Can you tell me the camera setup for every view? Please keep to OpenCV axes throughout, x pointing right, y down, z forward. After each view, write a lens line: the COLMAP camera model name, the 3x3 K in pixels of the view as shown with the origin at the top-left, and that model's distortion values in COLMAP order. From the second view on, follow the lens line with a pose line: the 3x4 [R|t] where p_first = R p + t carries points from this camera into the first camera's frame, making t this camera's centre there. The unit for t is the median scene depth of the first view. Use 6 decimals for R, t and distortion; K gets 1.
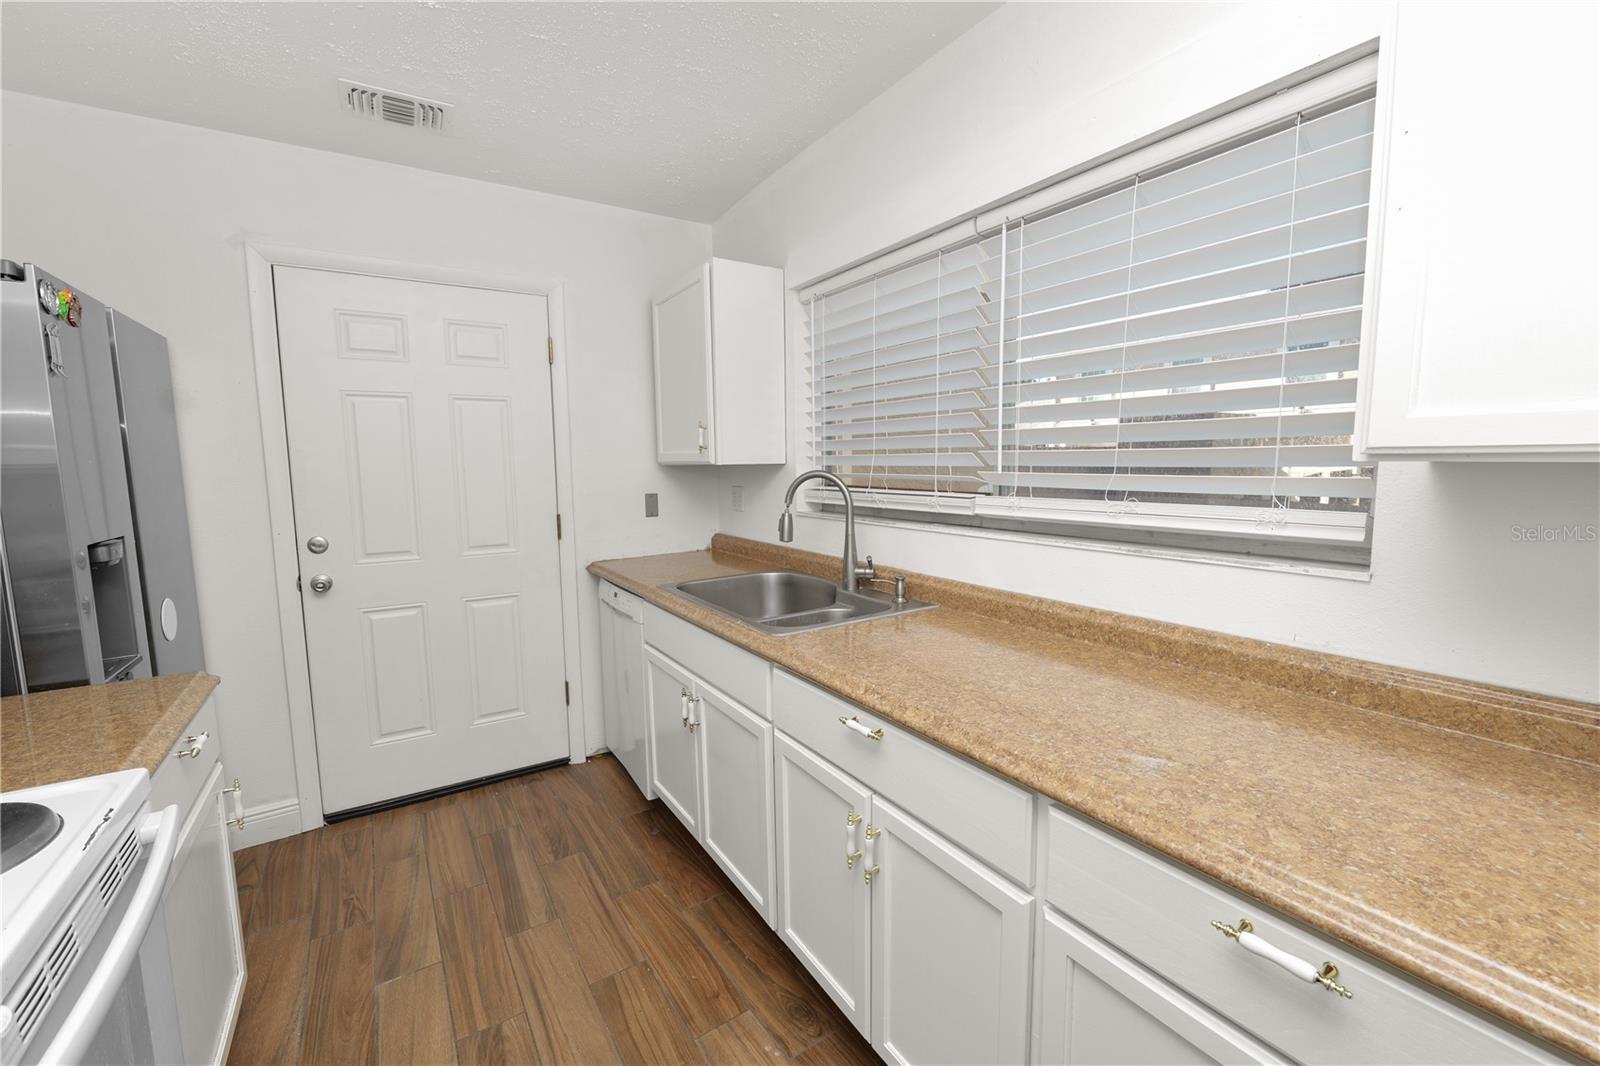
lens RADIAL K [[654.2, 0, 797.6], [0, 654.2, 530.1], [0, 0, 1]] dist [-0.009454, 0.000152]
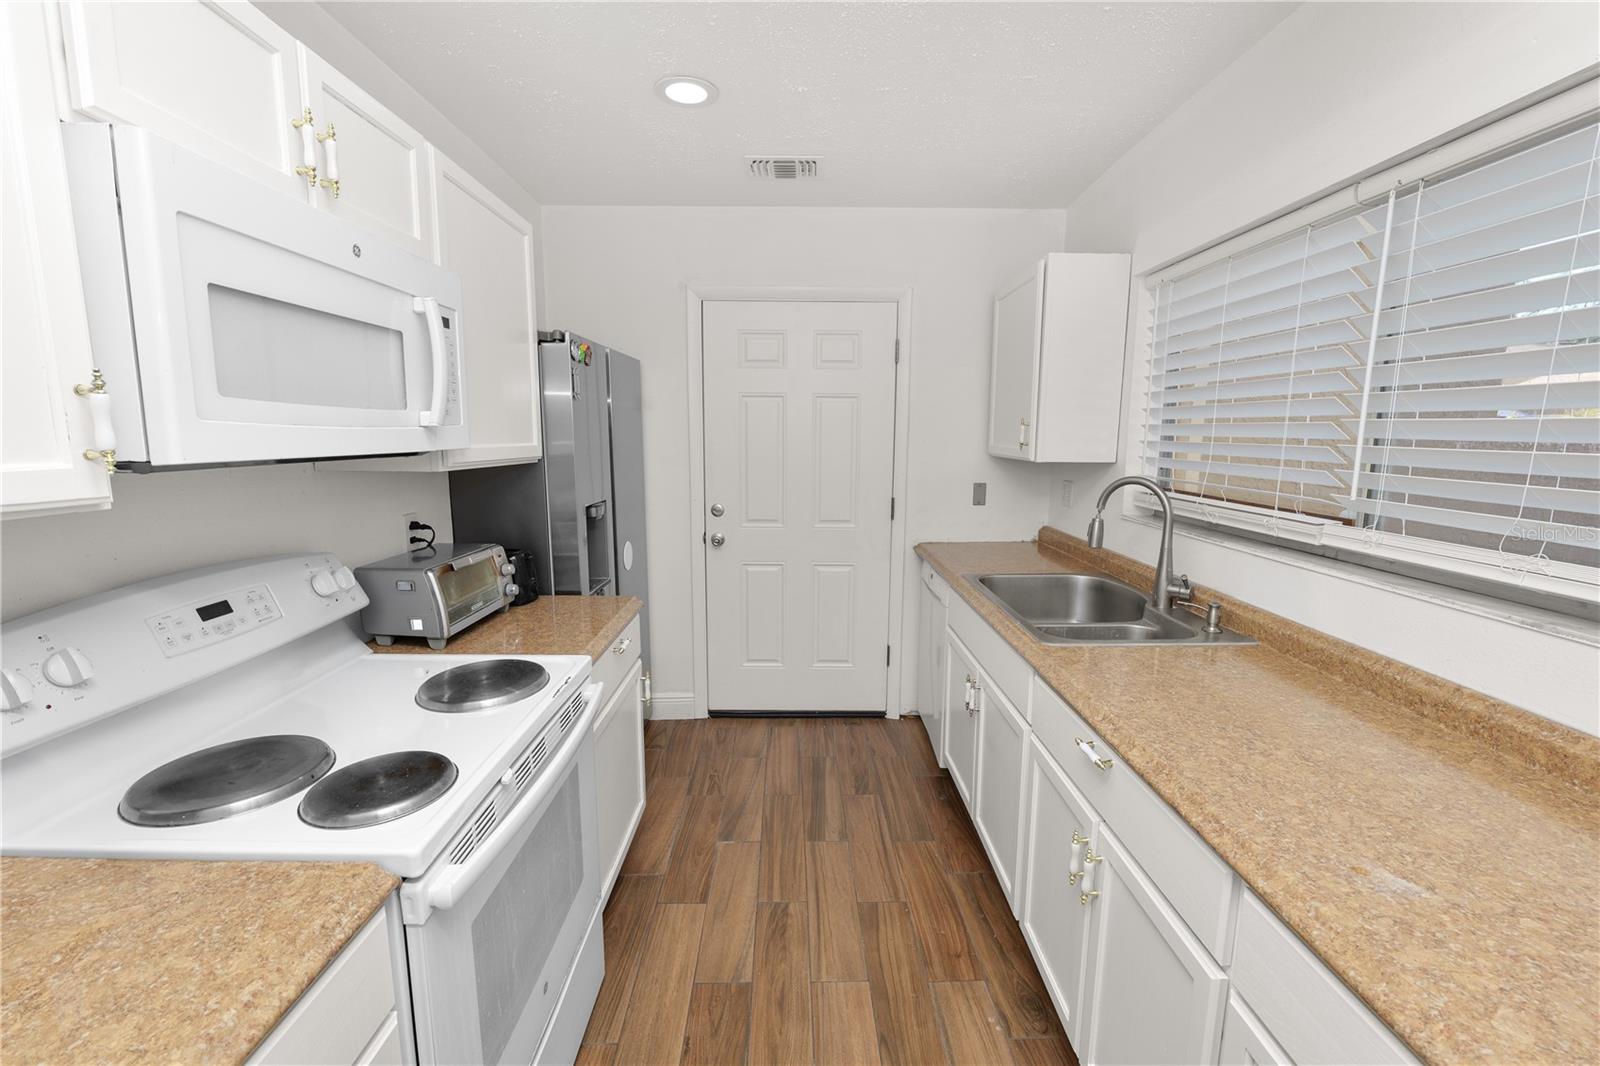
lens RADIAL K [[652.7, 0, 800.8], [0, 652.7, 526.3], [0, 0, 1]] dist [-0.010572, 0.000636]
pose [[0.846251, 0.093545, -0.524507, 0.140231], [-0.071767, 0.995508, 0.061758, -0.050271], [0.527928, -0.014621, 0.849163, -0.055162]]
